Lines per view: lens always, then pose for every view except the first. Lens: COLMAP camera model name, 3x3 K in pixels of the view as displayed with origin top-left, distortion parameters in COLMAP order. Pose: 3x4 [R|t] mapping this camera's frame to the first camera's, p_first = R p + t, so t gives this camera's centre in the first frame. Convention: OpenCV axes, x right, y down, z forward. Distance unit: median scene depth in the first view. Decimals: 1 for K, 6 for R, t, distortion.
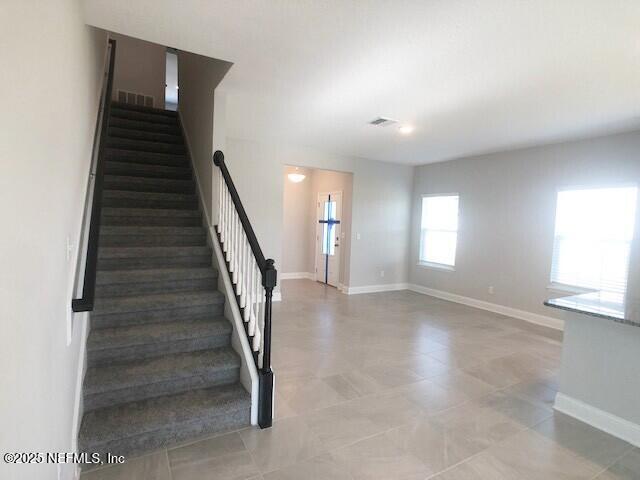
lens RADIAL K [[338.7, 0, 315.1], [0, 338.7, 240.7], [0, 0, 1]] dist [-0.017295, 0.000749]
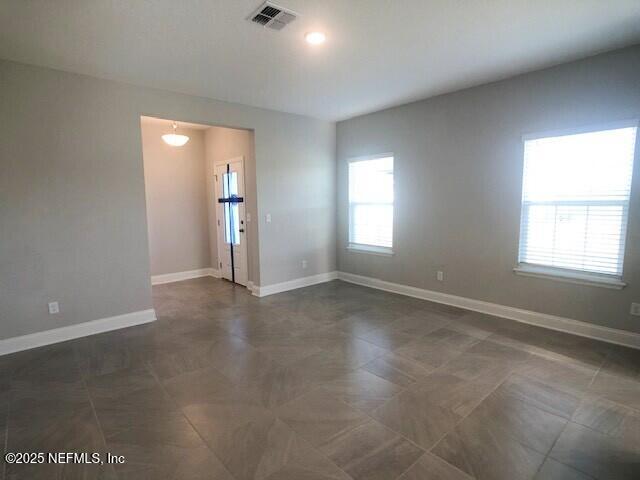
lens RADIAL K [[338.7, 0, 311.6], [0, 338.7, 239.6], [0, 0, 1]] dist [-0.017295, 0.000749]
pose [[0.979382, -0.075194, 0.187501, 0.076209], [0.064320, 0.995911, 0.063430, -0.005590], [-0.191504, -0.050062, 0.980214, 0.245647]]
